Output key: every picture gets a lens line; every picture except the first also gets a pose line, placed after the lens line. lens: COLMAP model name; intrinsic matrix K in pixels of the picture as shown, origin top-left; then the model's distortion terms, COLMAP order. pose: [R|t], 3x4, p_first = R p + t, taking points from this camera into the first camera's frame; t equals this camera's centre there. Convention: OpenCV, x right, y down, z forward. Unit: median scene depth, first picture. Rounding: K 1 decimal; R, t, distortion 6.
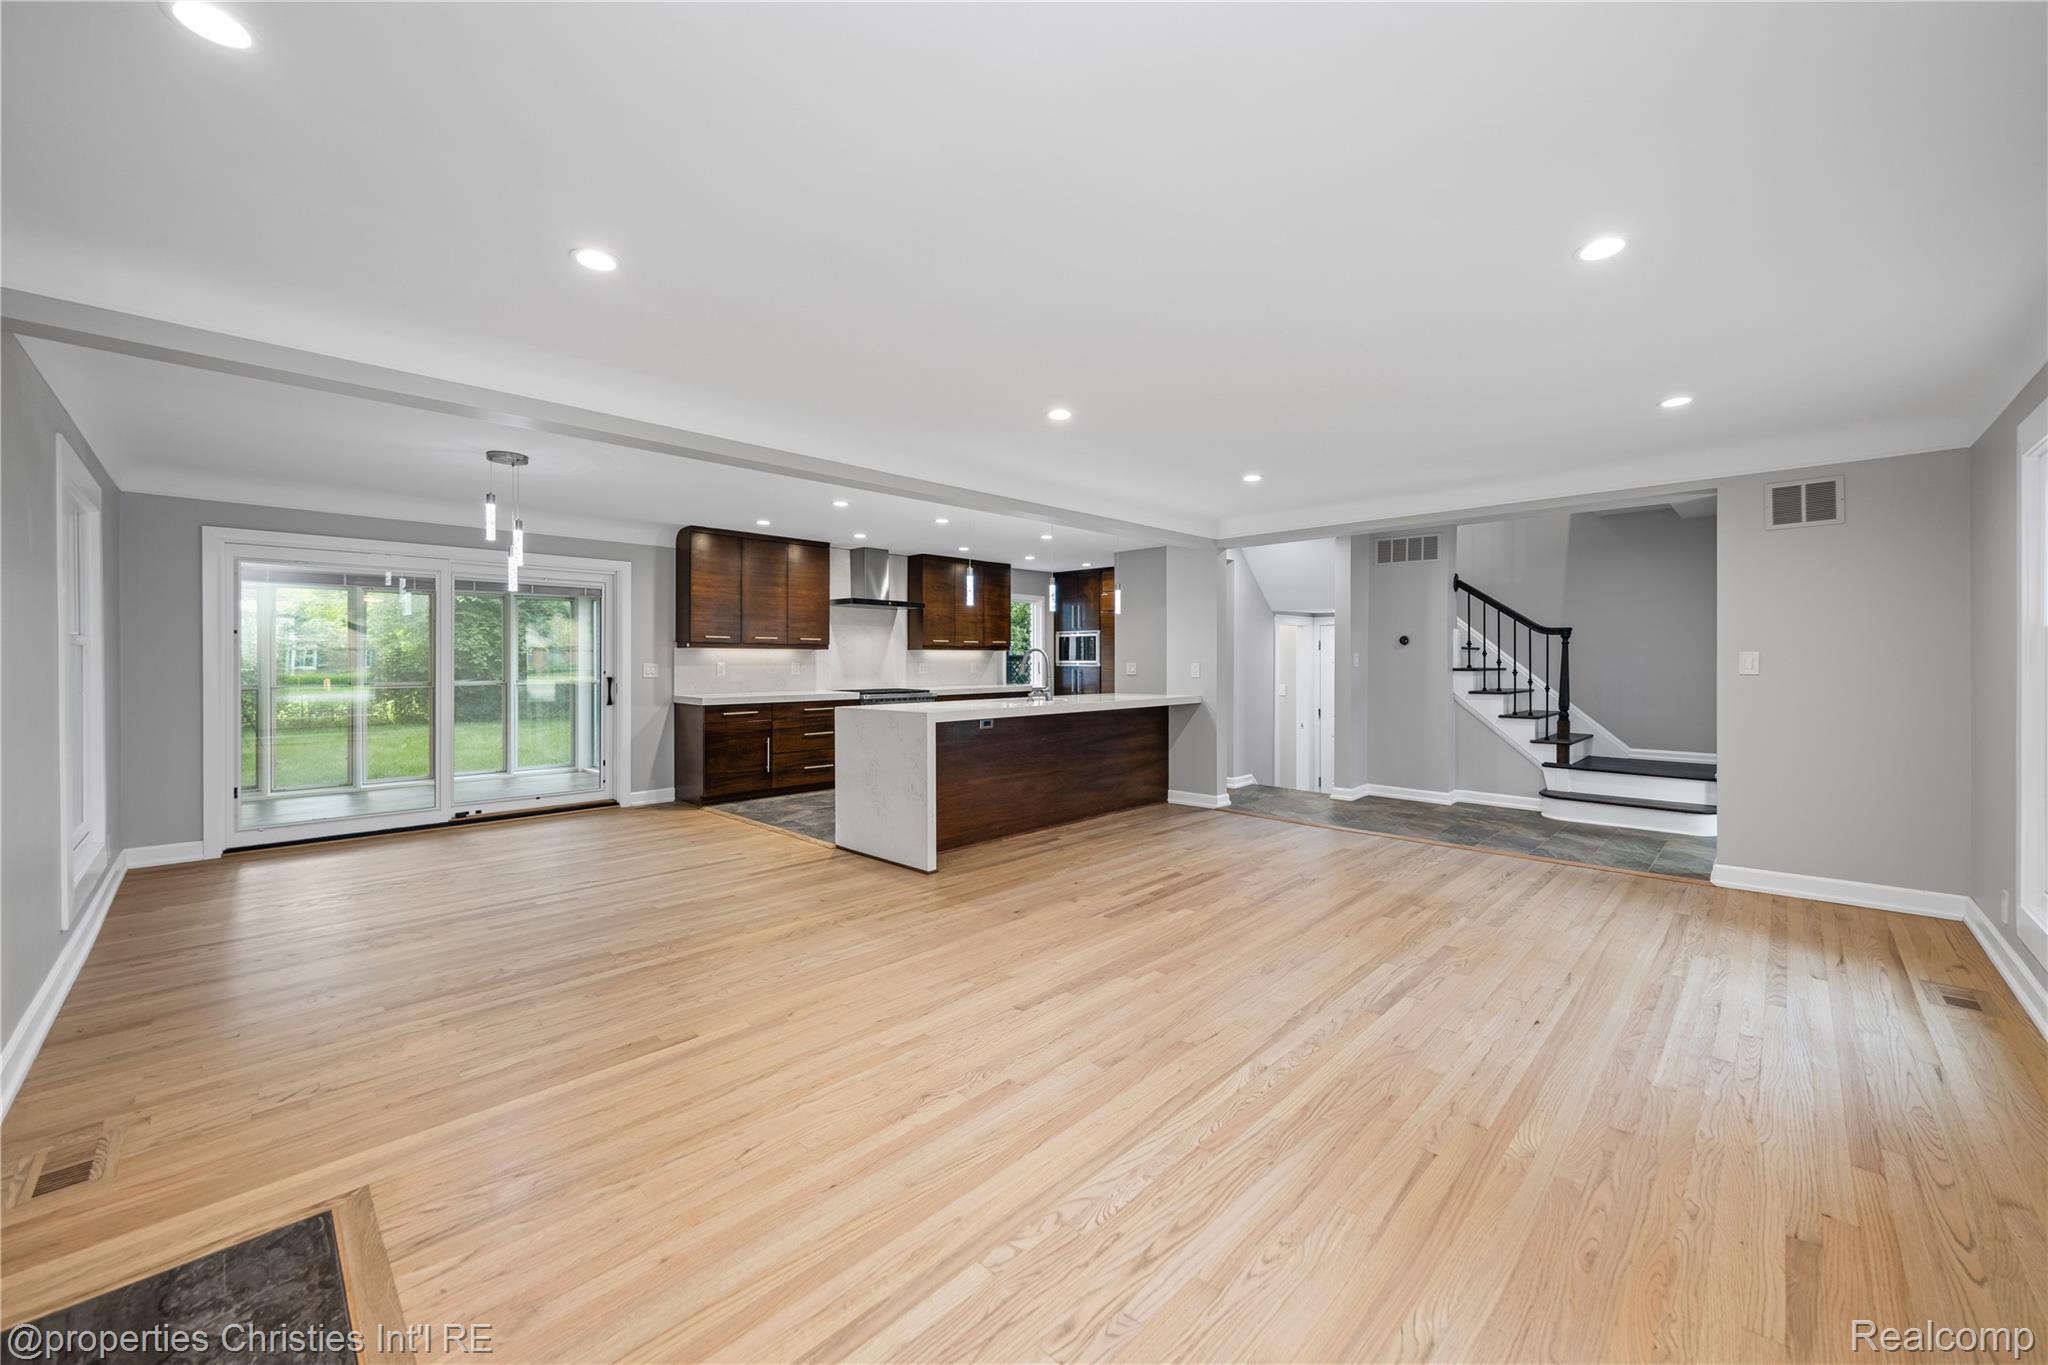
lens RADIAL K [[782.9, 0, 1027.5], [0, 782.9, 658.0], [0, 0, 1]] dist [0.001822, -0.000602]
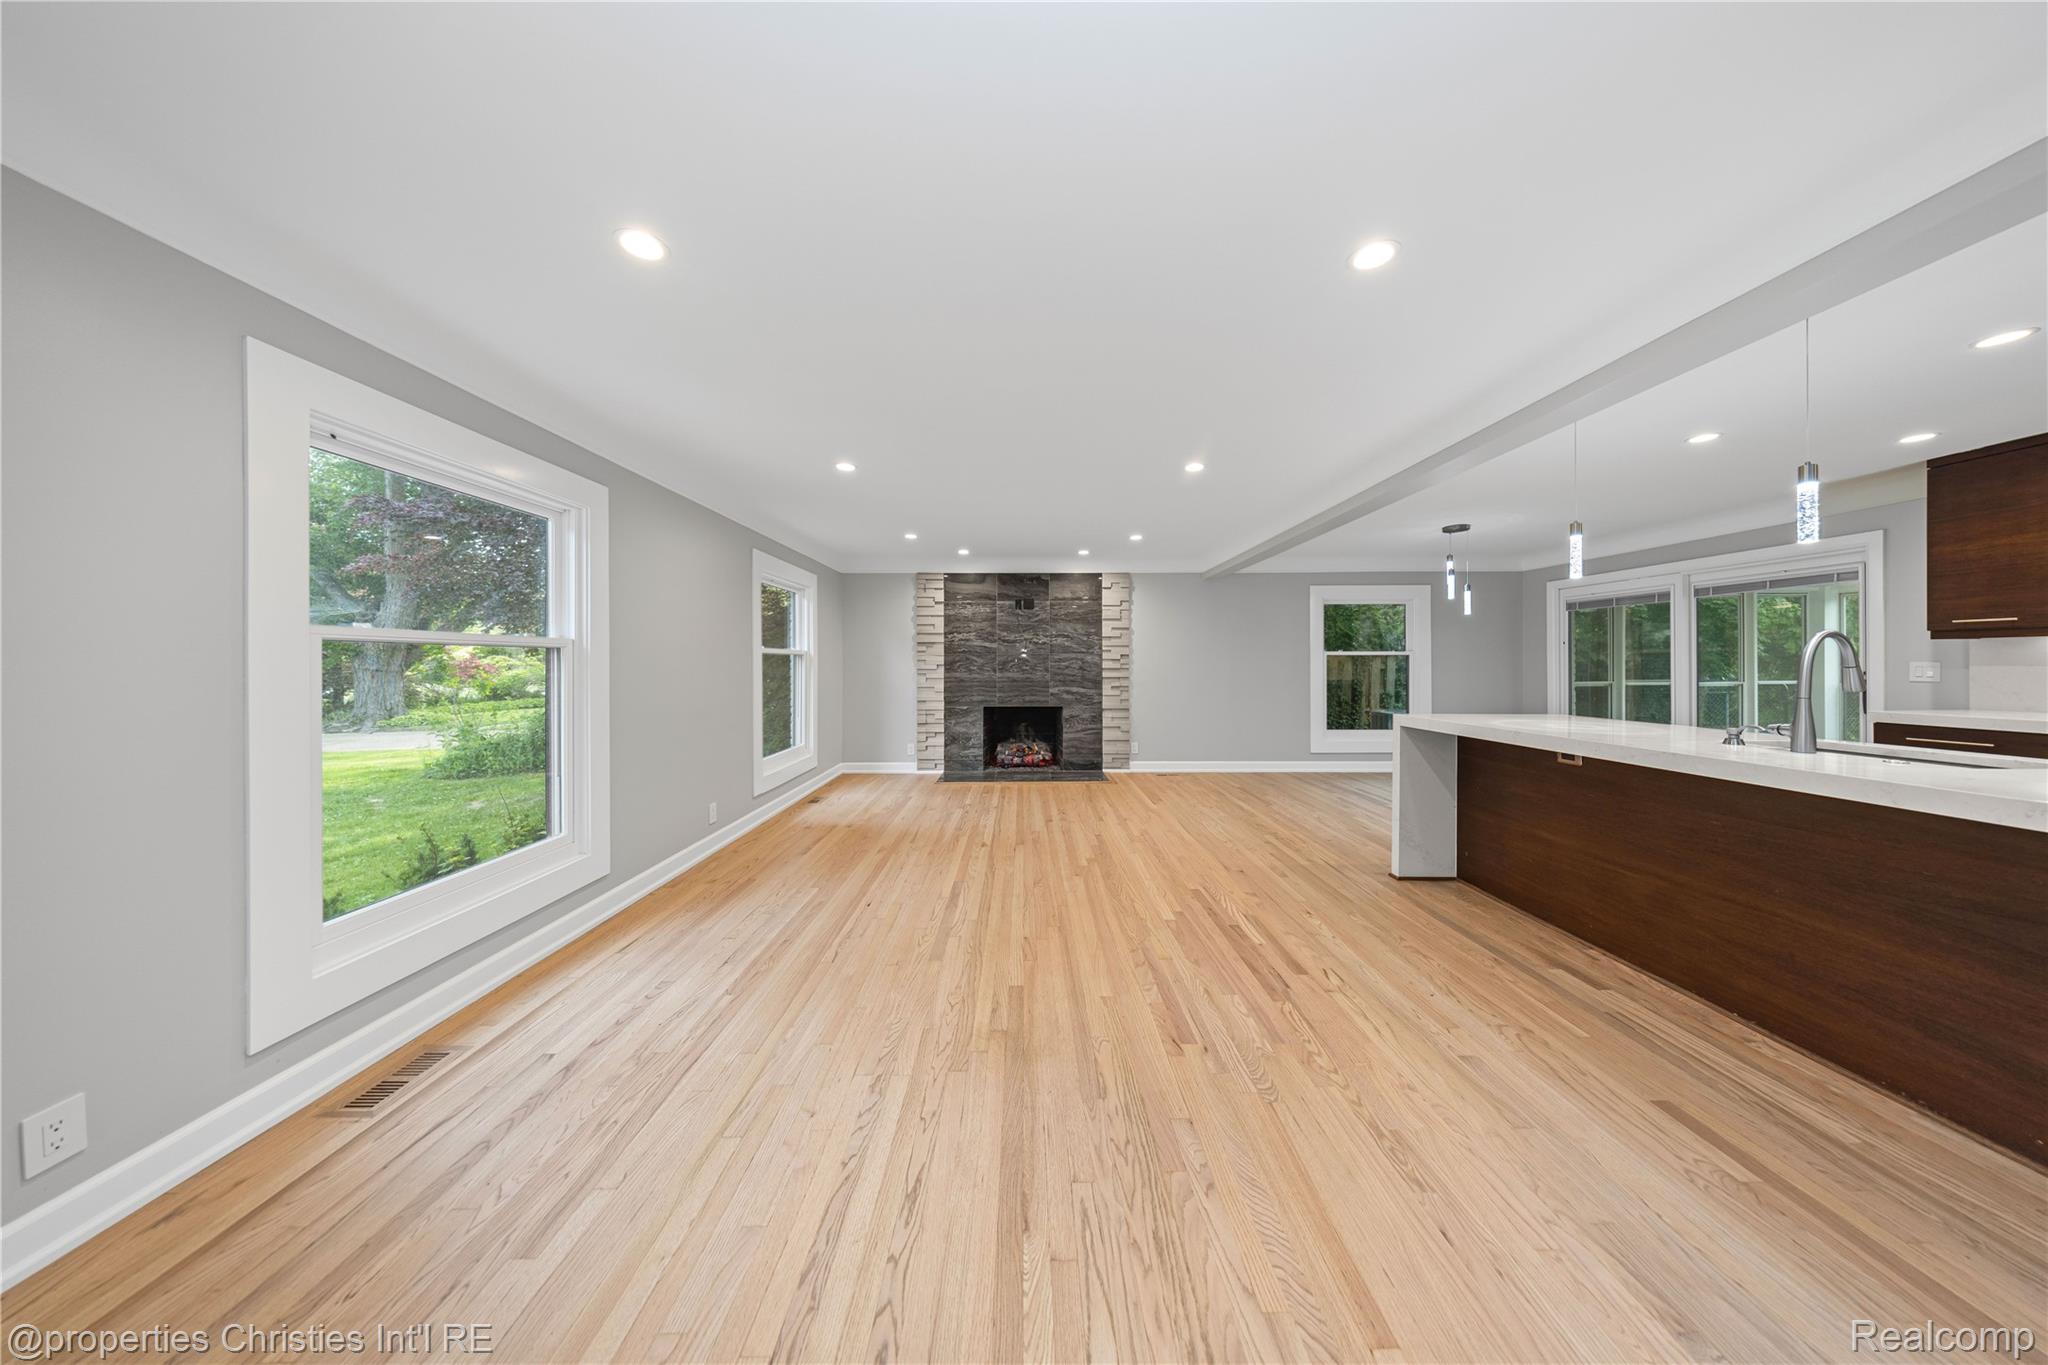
lens RADIAL K [[593.4, 0, 1026.1], [0, 593.4, 665.2], [0, 0, 1]] dist [-0.005577, 0.000023]
pose [[-0.715261, 0.005110, -0.698838, 0.492172], [0.007662, 0.999971, -0.000529, 0.003985], [0.698815, -0.005733, -0.715279, 0.813059]]
